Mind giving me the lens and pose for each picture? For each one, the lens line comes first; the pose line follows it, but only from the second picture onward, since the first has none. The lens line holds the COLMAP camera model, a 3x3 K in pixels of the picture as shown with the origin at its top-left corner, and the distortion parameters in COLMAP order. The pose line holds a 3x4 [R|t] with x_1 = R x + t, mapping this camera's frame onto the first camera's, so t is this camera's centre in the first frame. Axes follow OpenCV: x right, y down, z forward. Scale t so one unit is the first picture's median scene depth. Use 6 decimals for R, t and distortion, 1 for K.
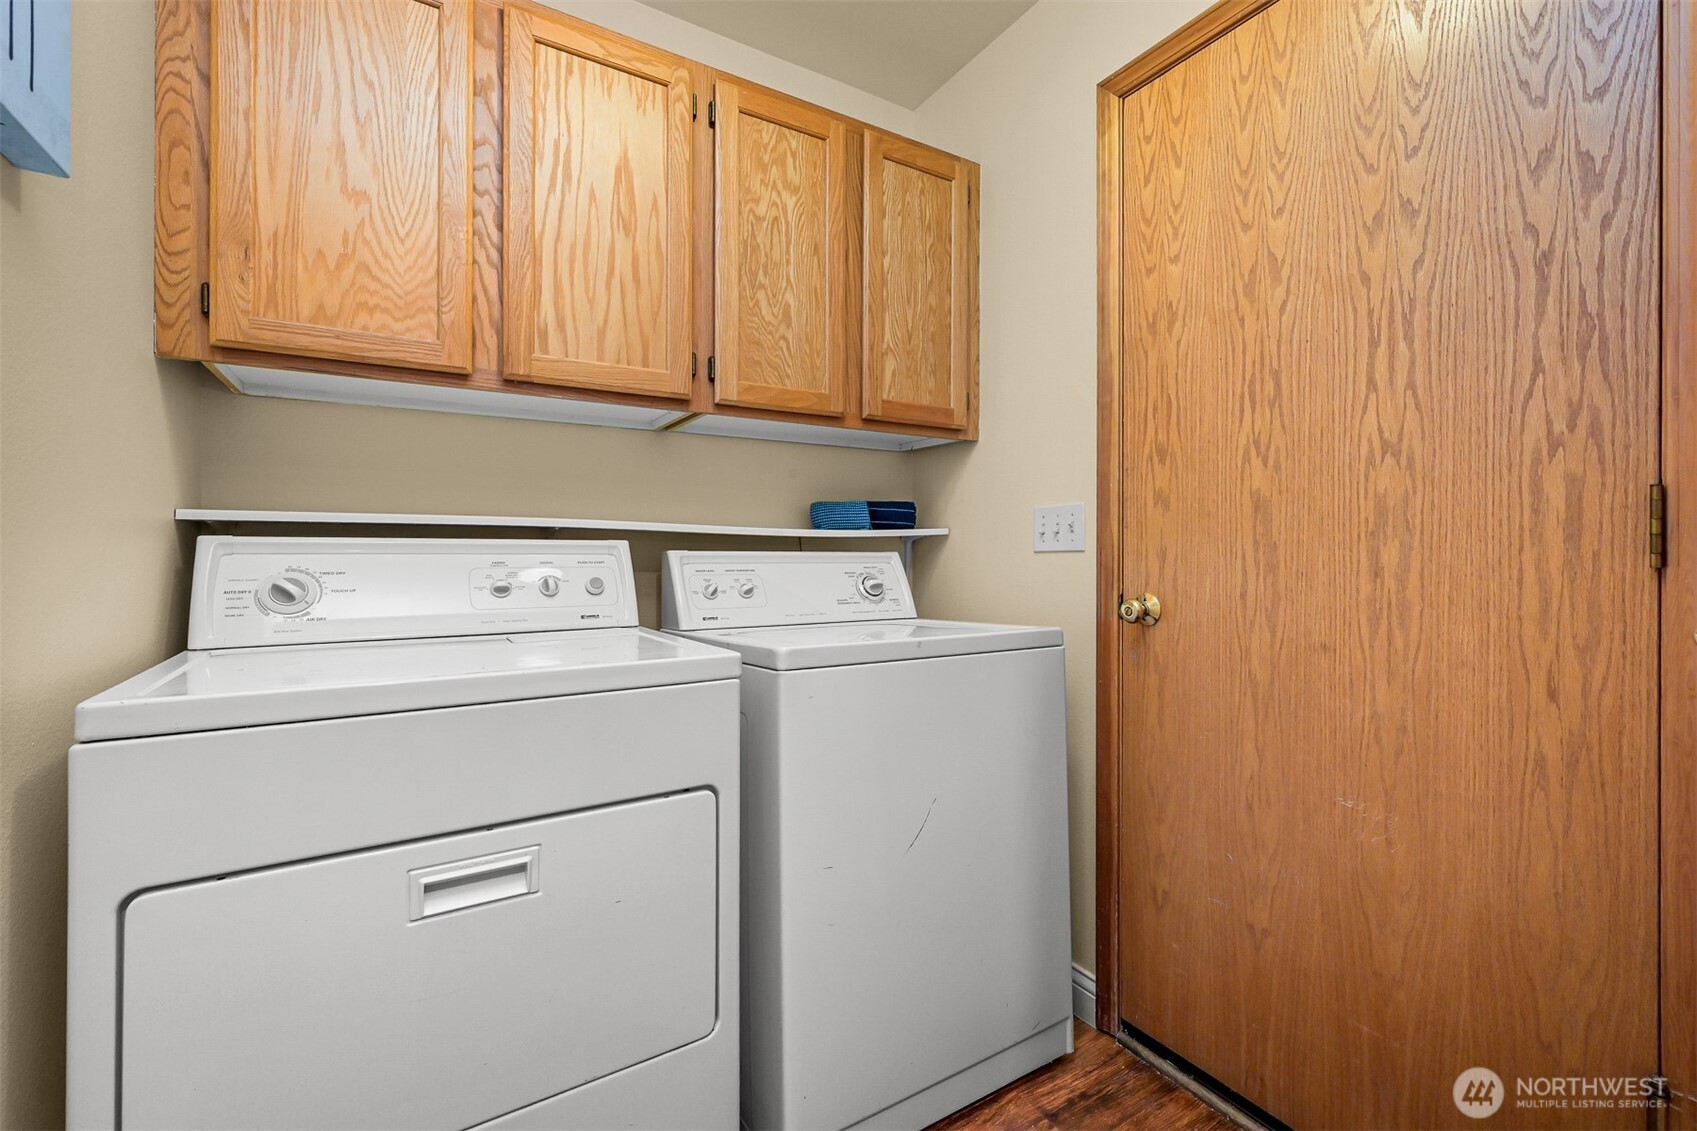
lens RADIAL K [[721.4, 0, 849.4], [0, 721.4, 560.7], [0, 0, 1]] dist [-0.002035, -0.000705]
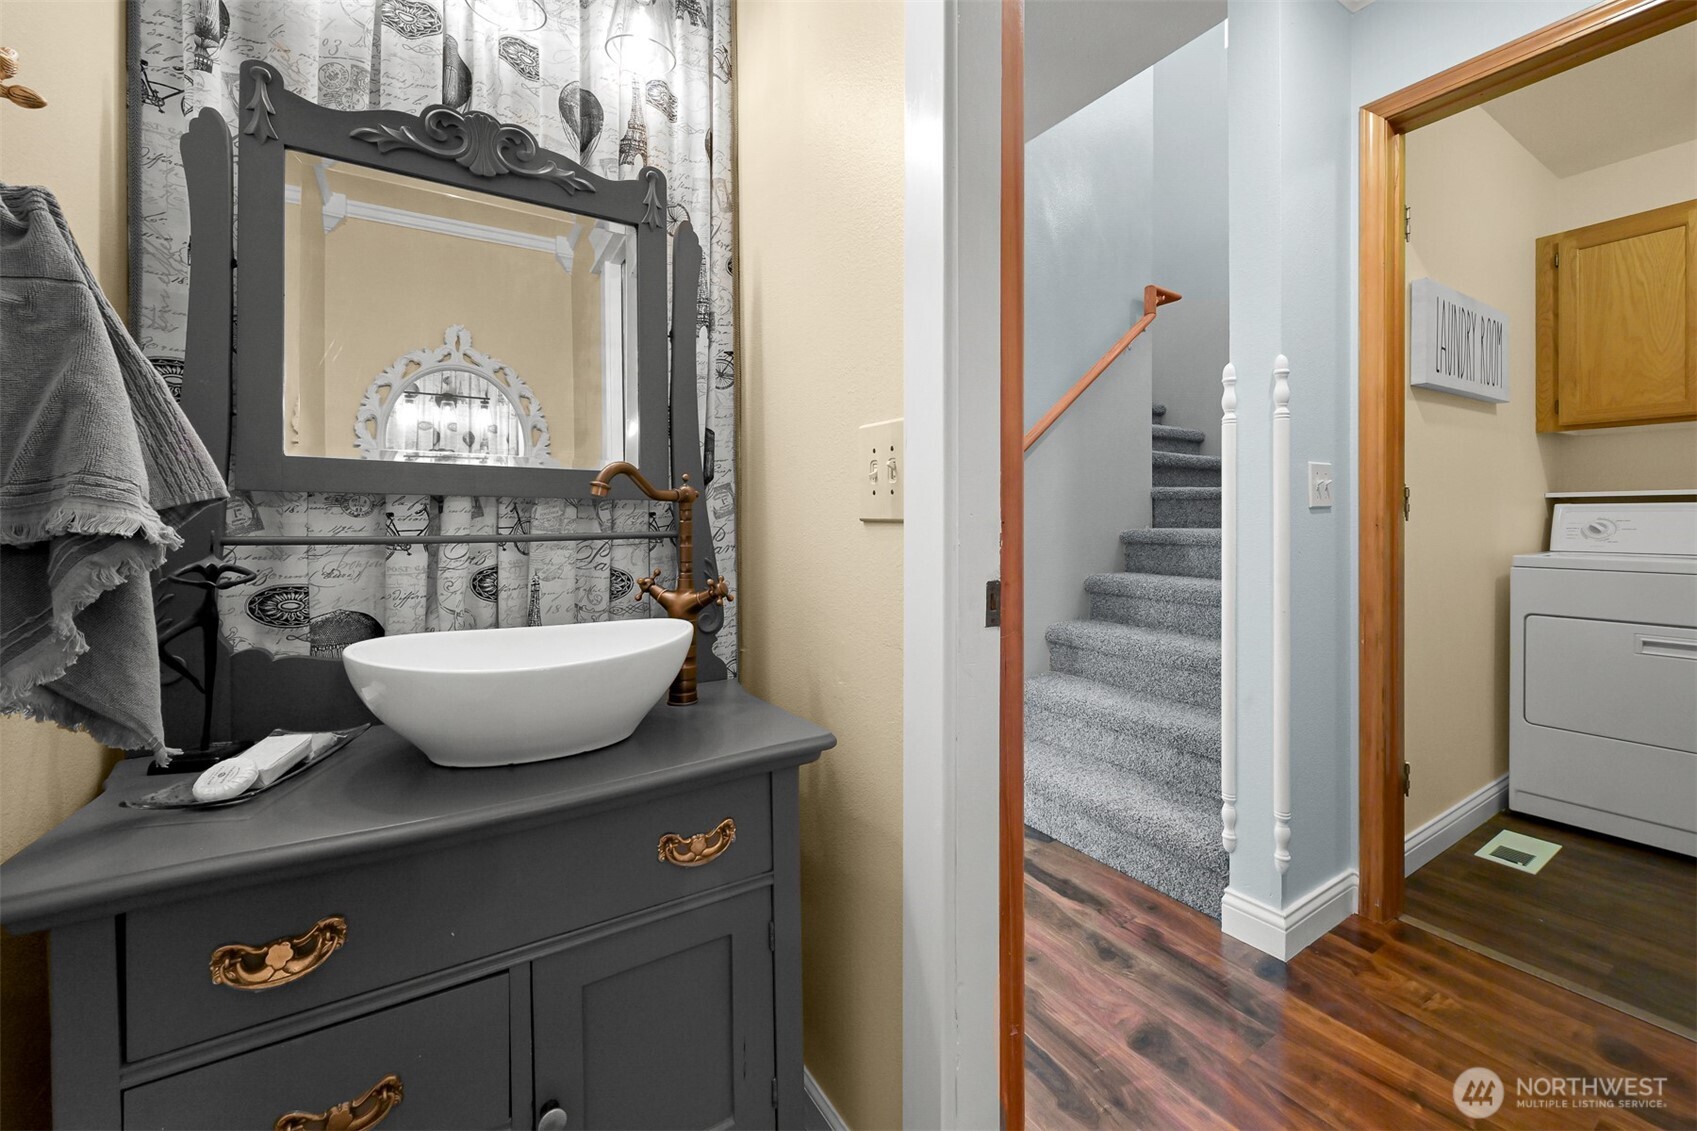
lens RADIAL K [[679.2, 0, 859.9], [0, 679.2, 515.9], [0, 0, 1]] dist [-0.000731, 0.000223]
pose [[0.012543, -0.002785, -0.999917, 1.272370], [0.002489, 0.999993, -0.002754, 0.003131], [0.999918, -0.002455, 0.012550, -1.286709]]
